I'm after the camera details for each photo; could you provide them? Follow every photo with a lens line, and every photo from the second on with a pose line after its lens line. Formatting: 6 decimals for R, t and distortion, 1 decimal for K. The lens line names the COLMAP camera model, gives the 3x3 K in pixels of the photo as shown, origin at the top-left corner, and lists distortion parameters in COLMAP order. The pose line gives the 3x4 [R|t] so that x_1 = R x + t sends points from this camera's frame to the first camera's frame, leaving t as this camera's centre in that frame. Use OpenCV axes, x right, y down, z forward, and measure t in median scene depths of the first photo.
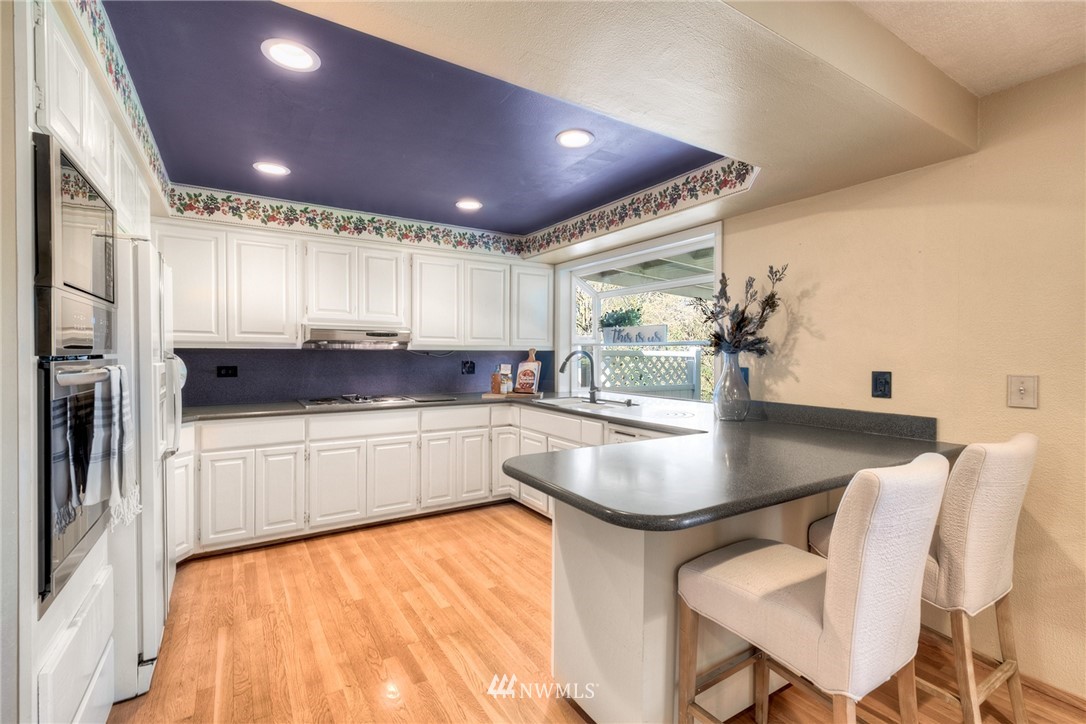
lens RADIAL K [[483.4, 0, 545.2], [0, 483.4, 360.0], [0, 0, 1]] dist [0.014535, -0.006399]
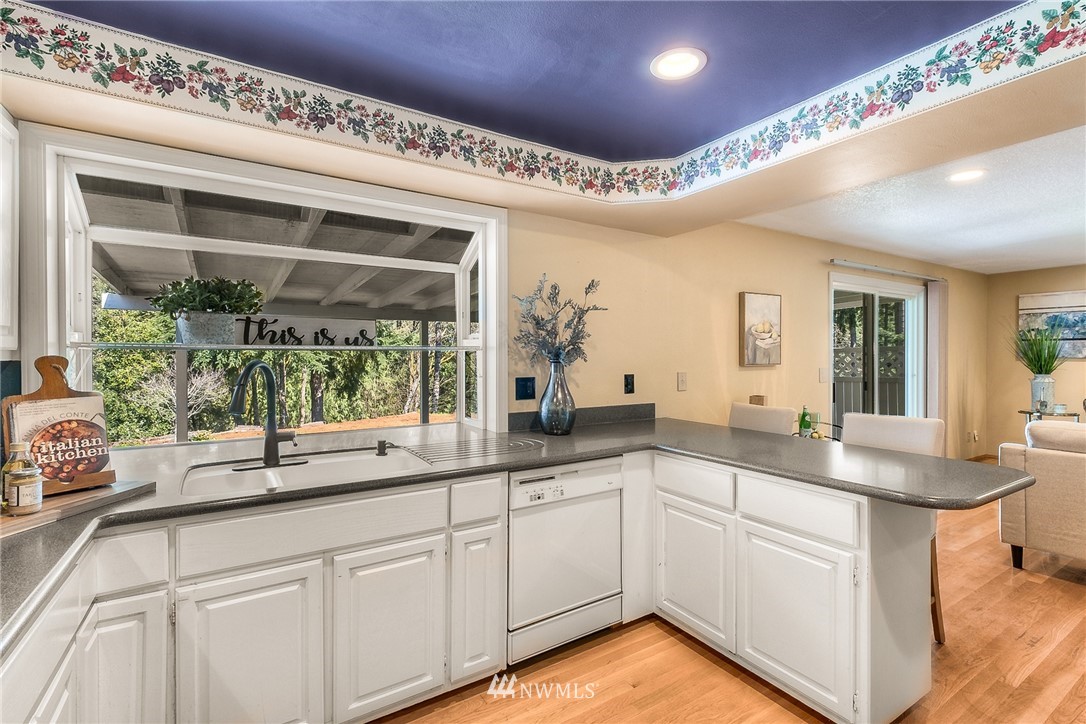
lens RADIAL K [[483.4, 0, 535.5], [0, 483.4, 361.5], [0, 0, 1]] dist [0.014535, -0.006399]
pose [[0.026863, -0.020930, 0.999420, -0.428812], [0.011564, 0.999720, 0.020626, -0.027967], [-0.999572, 0.011003, 0.027098, 0.789887]]
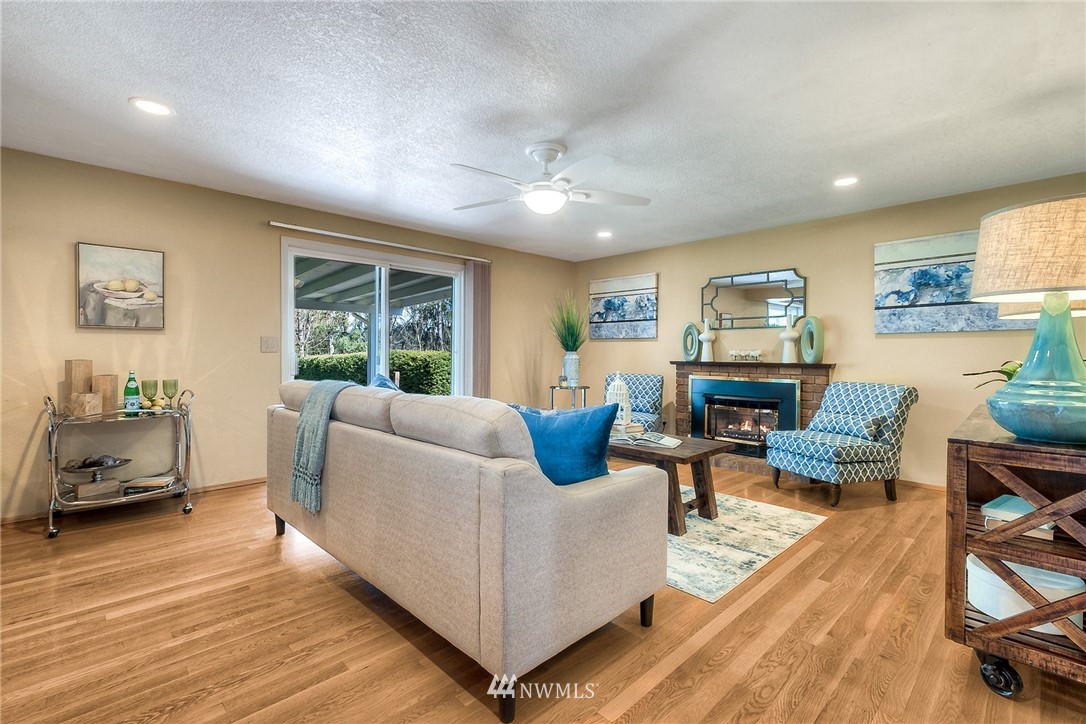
lens RADIAL K [[483.4, 0, 541.2], [0, 483.4, 359.1], [0, 0, 1]] dist [0.014535, -0.006399]
pose [[-0.195089, -0.014608, 0.980677, -0.436256], [0.004646, 0.999864, 0.015818, 0.056045], [-0.980775, 0.007642, -0.194995, -0.279801]]
